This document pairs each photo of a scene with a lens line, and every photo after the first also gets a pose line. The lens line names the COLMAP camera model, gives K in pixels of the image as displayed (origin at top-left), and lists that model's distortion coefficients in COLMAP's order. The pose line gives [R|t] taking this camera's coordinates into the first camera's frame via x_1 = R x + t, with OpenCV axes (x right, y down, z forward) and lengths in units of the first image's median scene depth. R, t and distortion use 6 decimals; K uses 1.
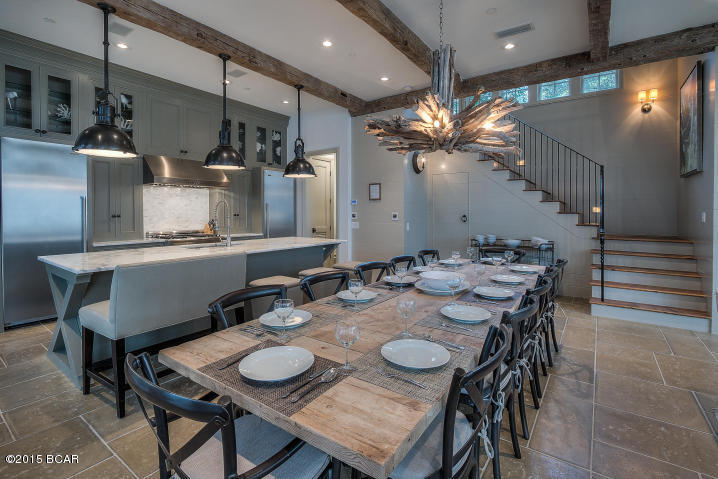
lens RADIAL K [[345.1, 0, 376.1], [0, 345.1, 216.5], [0, 0, 1]] dist [-0.012888, 0.000592]
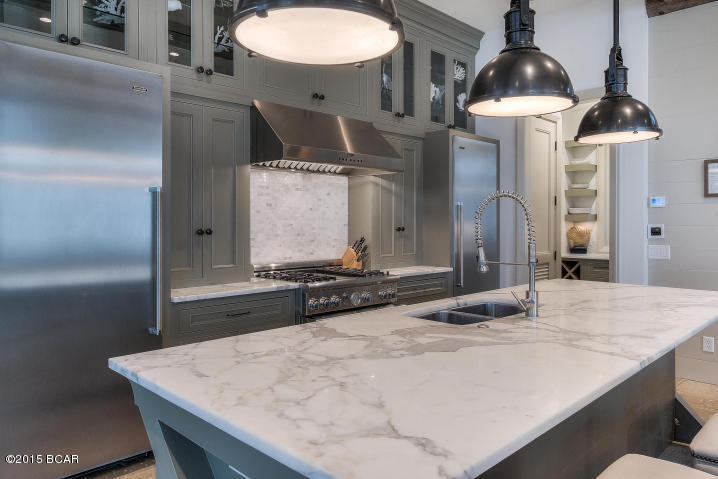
lens RADIAL K [[528.2, 0, 393.8], [0, 528.2, 224.0], [0, 0, 1]] dist [-0.021794, -0.003361]
pose [[0.990276, 0.002321, -0.139097, -0.421095], [-0.003433, 0.999964, -0.007757, -0.007235], [0.139074, 0.008159, 0.990248, 0.348250]]
